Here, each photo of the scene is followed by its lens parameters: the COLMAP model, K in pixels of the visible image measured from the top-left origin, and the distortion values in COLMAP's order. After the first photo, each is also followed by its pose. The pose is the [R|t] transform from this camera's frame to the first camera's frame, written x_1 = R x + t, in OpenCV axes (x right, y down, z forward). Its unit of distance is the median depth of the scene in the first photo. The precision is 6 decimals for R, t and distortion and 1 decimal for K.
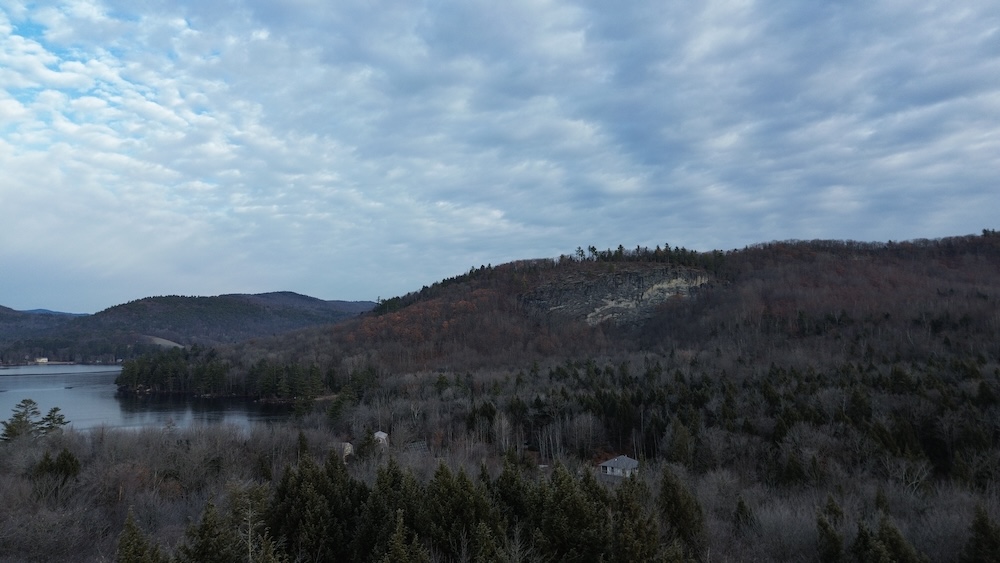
lens RADIAL K [[700.9, 0, 502.0], [0, 700.9, 279.1], [0, 0, 1]] dist [0.083329, -0.082939]
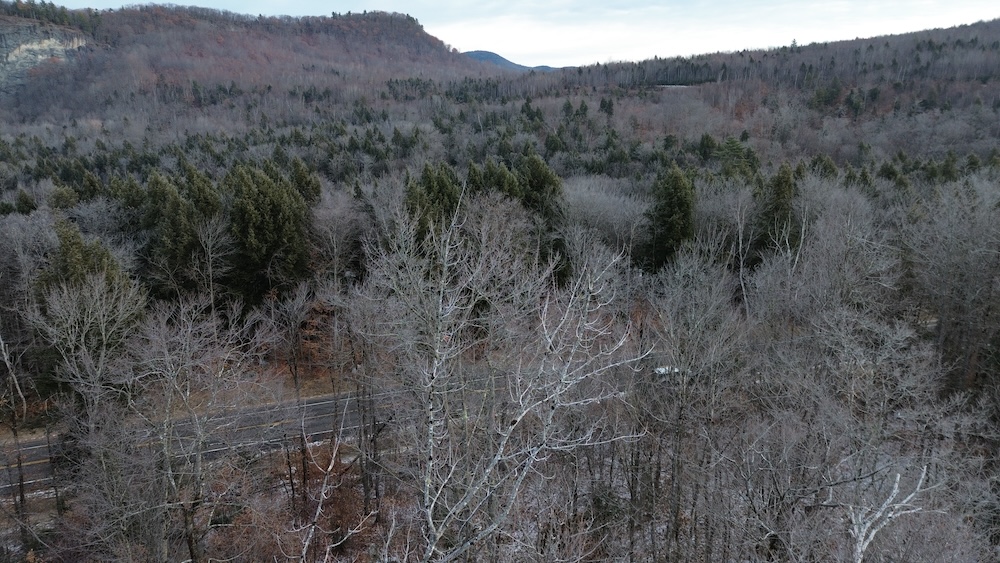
lens RADIAL K [[700.9, 0, 502.0], [0, 700.9, 279.1], [0, 0, 1]] dist [0.083329, -0.082939]
pose [[0.678916, -0.176396, 0.712711, -0.109409], [-0.056541, 0.955267, 0.290288, -0.010036], [-0.732035, -0.237379, 0.638573, -0.125570]]
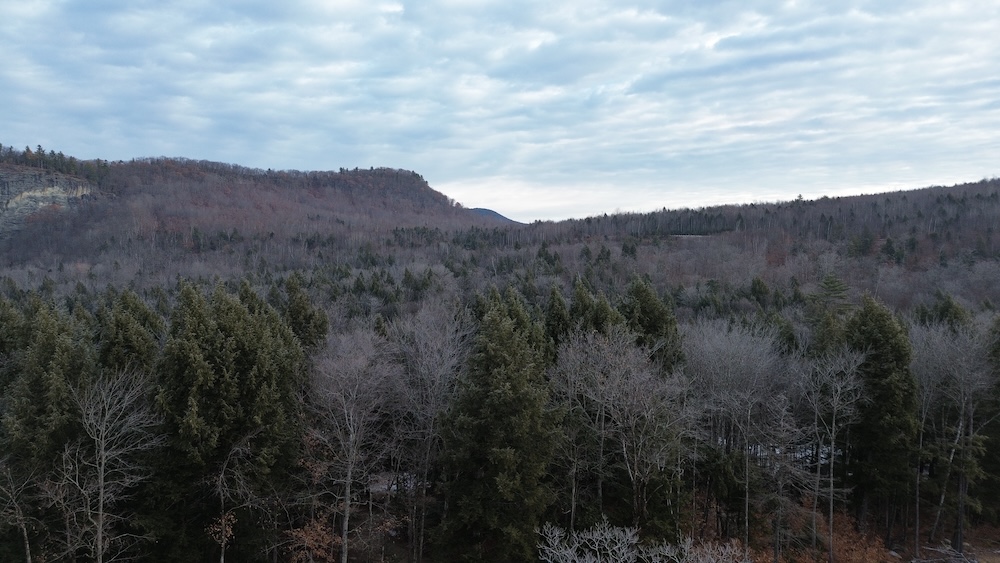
lens RADIAL K [[700.8, 0, 500.0], [0, 700.8, 281.5], [0, 0, 1]] dist [0.099228, -0.113715]
pose [[0.676594, -0.017253, 0.736154, -0.064260], [-0.066505, 0.994208, 0.084426, 0.007671], [-0.733346, -0.106080, 0.671528, -0.052748]]
